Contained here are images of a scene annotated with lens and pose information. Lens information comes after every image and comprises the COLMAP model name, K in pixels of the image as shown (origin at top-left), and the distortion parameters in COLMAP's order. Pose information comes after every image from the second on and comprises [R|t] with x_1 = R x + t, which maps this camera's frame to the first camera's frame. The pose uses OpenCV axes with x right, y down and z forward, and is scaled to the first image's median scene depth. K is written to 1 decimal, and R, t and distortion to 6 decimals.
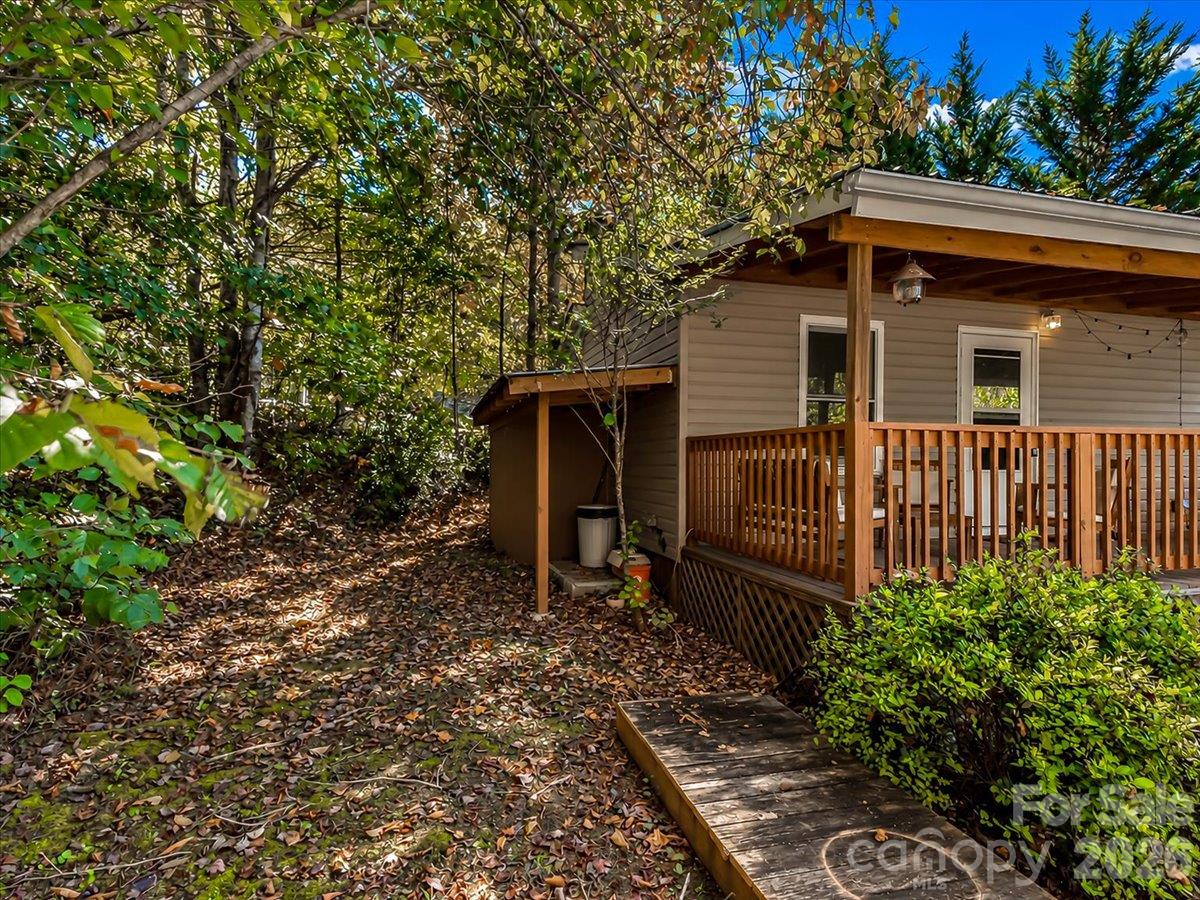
lens RADIAL K [[634.0, 0, 597.9], [0, 634.0, 457.9], [0, 0, 1]] dist [0.001198, -0.000088]
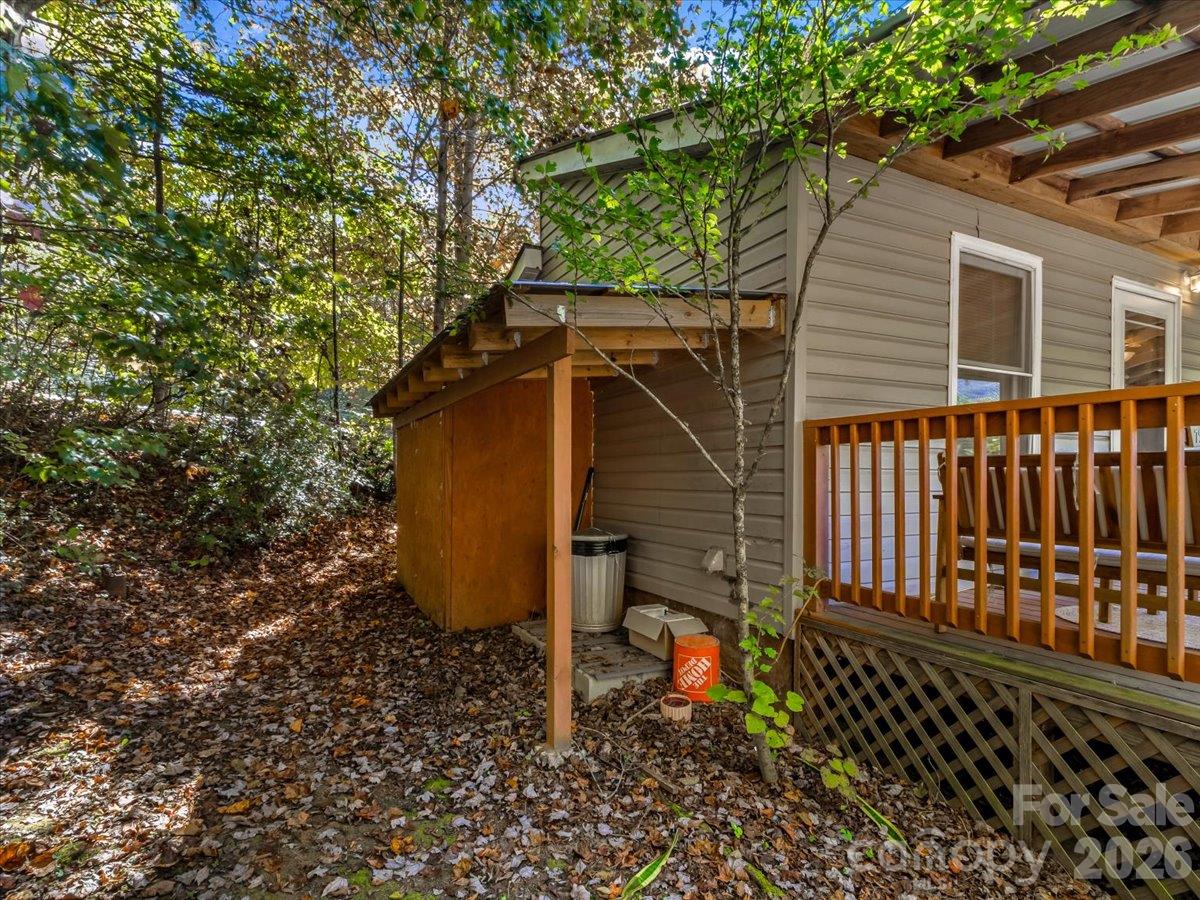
lens RADIAL K [[634.0, 0, 597.9], [0, 634.0, 457.9], [0, 0, 1]] dist [0.001198, -0.000088]
pose [[0.979829, 0.005009, 0.199776, -0.130057], [-0.000168, 0.999706, -0.024239, 0.013320], [-0.199839, 0.023717, 0.979542, 0.373220]]
